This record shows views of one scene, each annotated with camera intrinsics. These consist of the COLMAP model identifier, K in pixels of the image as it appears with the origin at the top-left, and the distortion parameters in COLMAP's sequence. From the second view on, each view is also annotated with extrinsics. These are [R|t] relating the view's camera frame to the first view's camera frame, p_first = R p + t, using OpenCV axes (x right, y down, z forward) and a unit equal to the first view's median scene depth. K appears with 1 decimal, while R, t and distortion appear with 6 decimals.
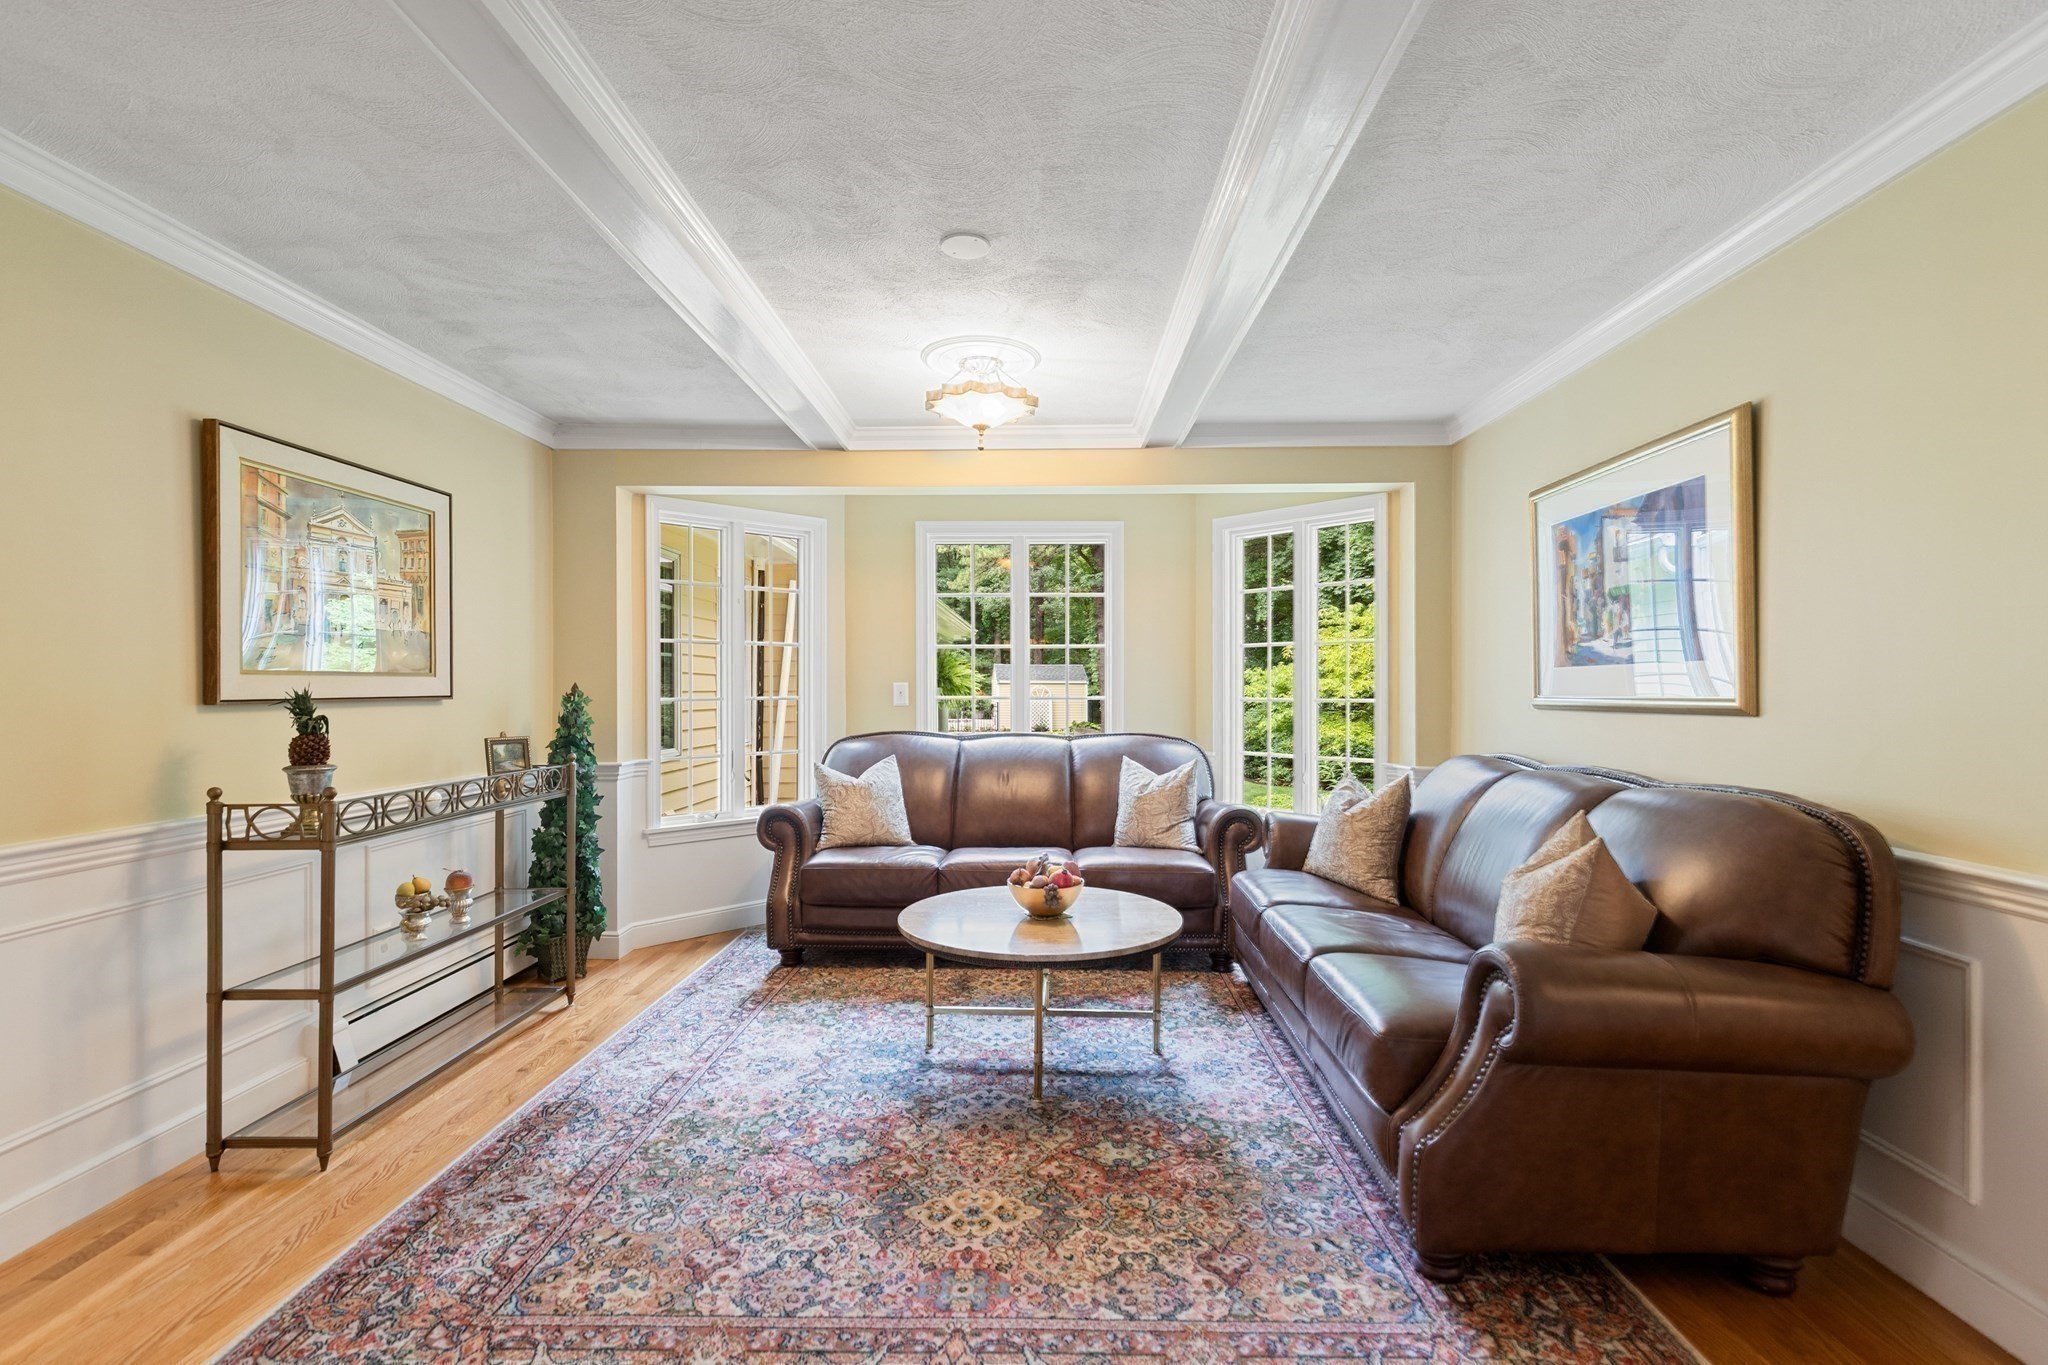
lens RADIAL K [[935.0, 0, 1023.7], [0, 935.0, 685.0], [0, 0, 1]] dist [0.009669, -0.001335]
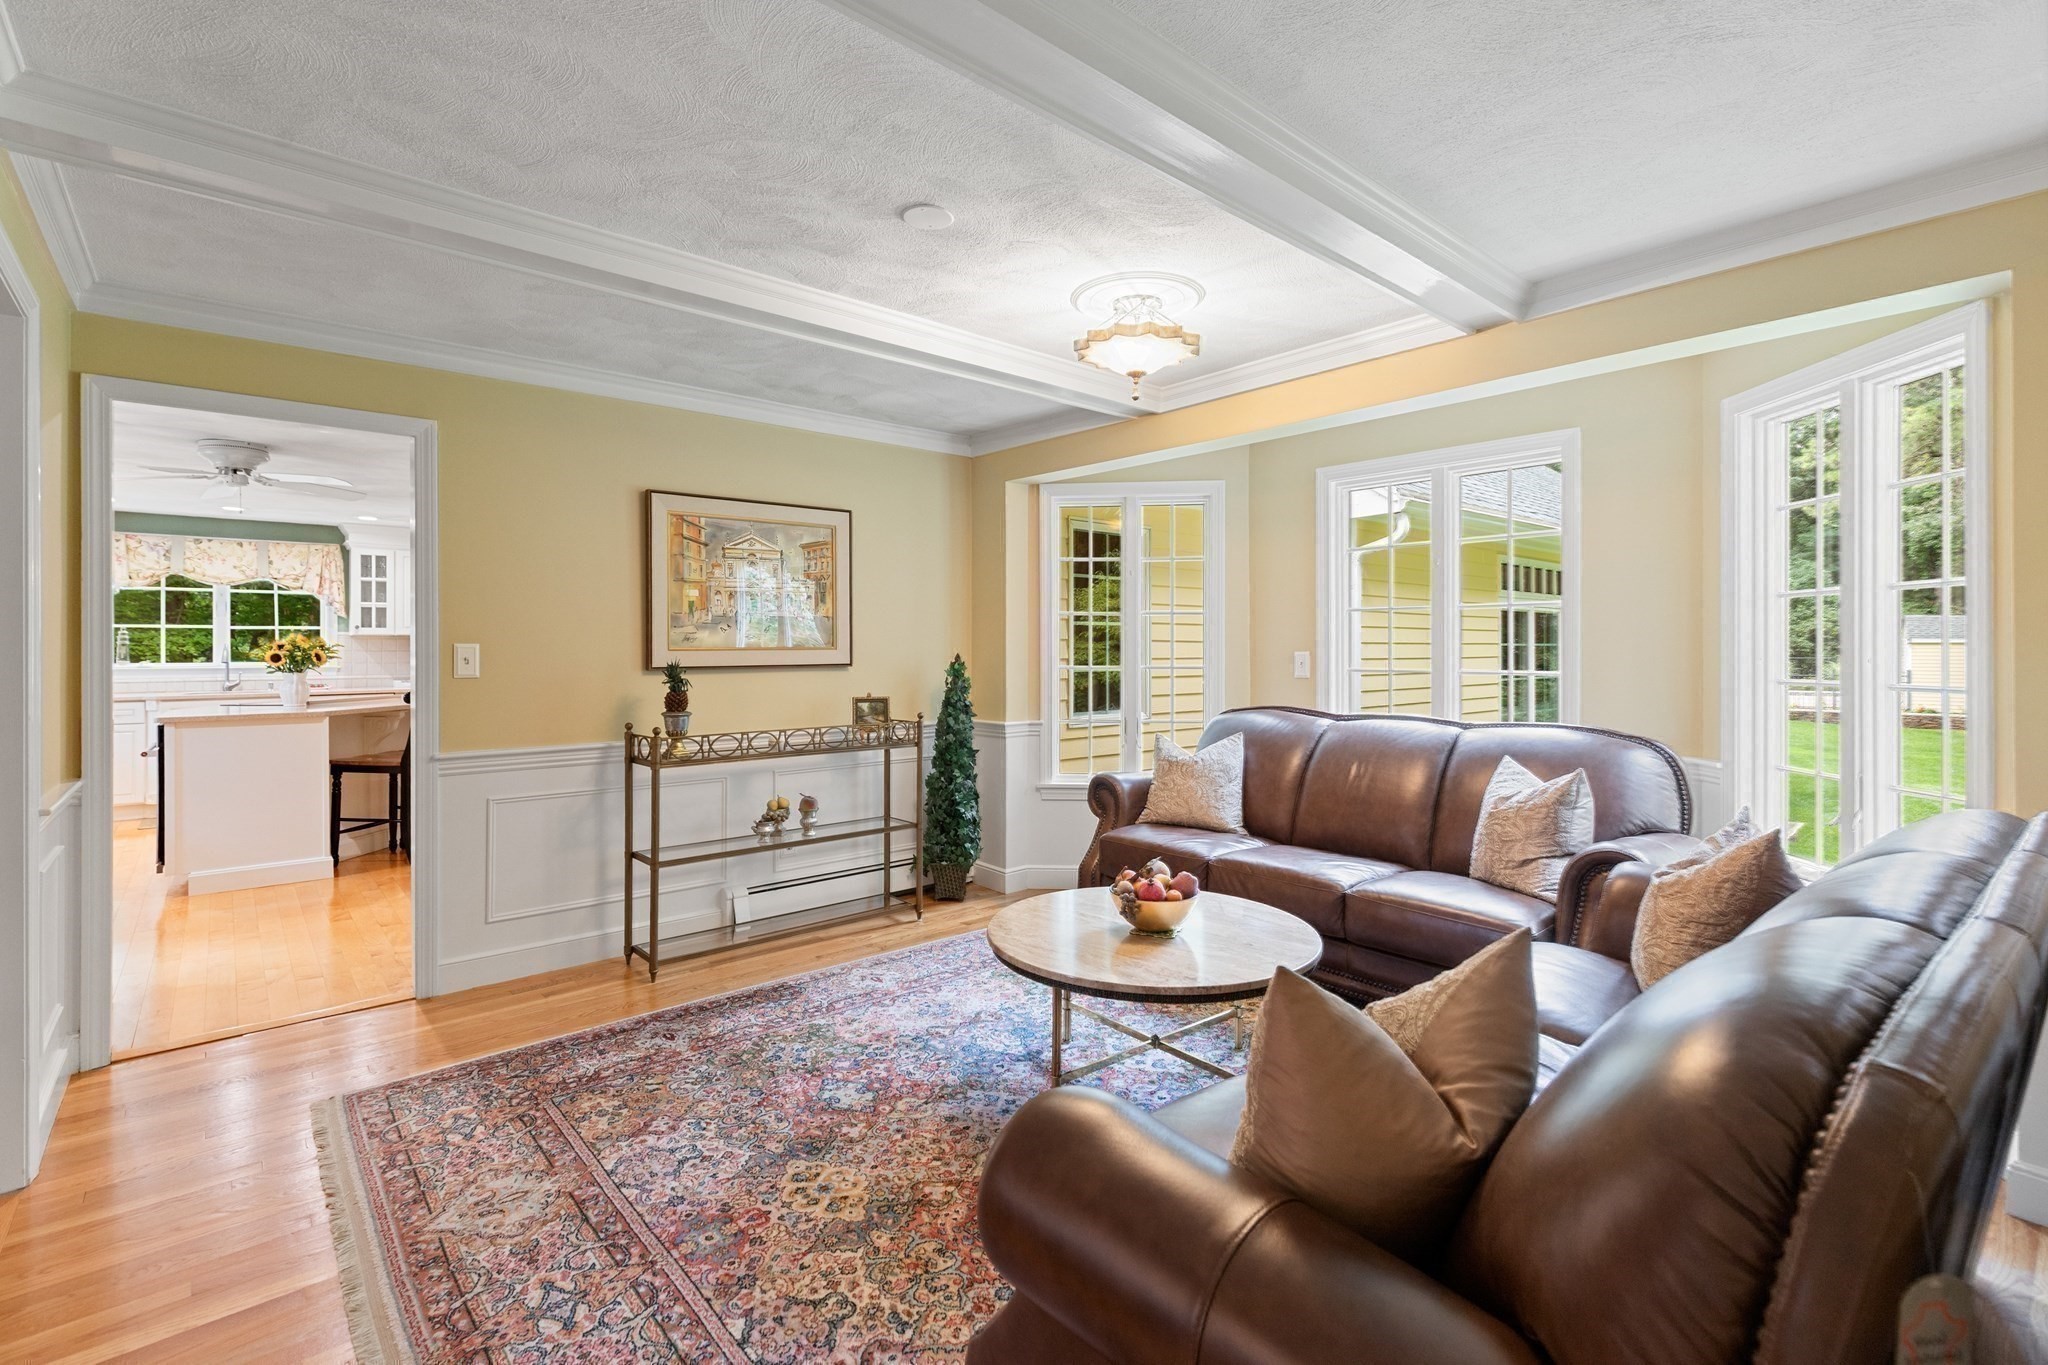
lens RADIAL K [[935.0, 0, 1013.3], [0, 935.0, 642.2], [0, 0, 1]] dist [0.009669, -0.001335]
pose [[0.667631, -0.003733, -0.744483, 0.681741], [0.002086, 0.999993, -0.003143, -0.019020], [0.744489, 0.000546, 0.667634, 0.387897]]
